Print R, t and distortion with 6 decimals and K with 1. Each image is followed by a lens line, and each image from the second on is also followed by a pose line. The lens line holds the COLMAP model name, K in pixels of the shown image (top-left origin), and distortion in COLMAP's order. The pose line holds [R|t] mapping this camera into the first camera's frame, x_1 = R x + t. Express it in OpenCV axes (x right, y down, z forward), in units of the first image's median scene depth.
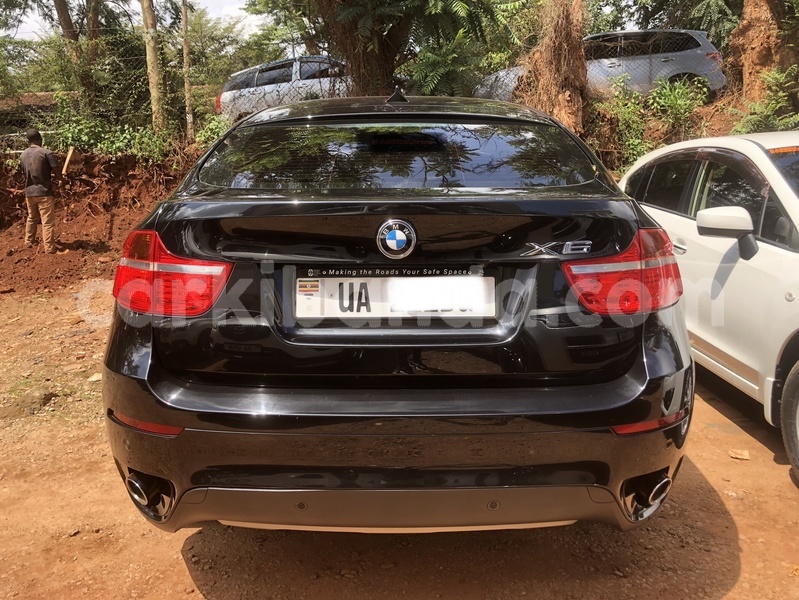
lens RADIAL K [[647.2, 0, 399.5], [0, 647.2, 300.0], [0, 0, 1]] dist [0.095444, -0.107154]
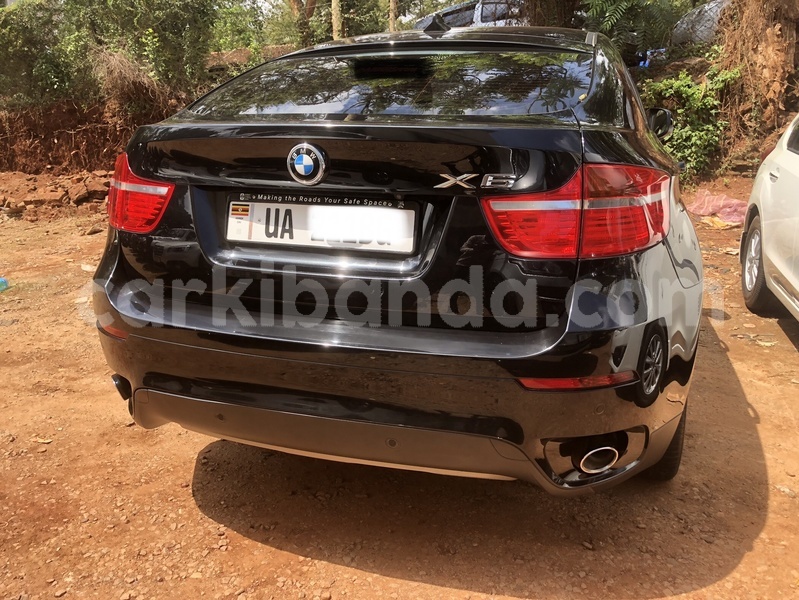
lens RADIAL K [[647.2, 0, 399.5], [0, 647.2, 300.0], [0, 0, 1]] dist [0.095444, -0.107154]
pose [[0.955112, 0.086394, -0.283366, 0.405471], [-0.066104, 0.994567, 0.080418, 0.020748], [0.288774, -0.058077, 0.955634, 0.080812]]
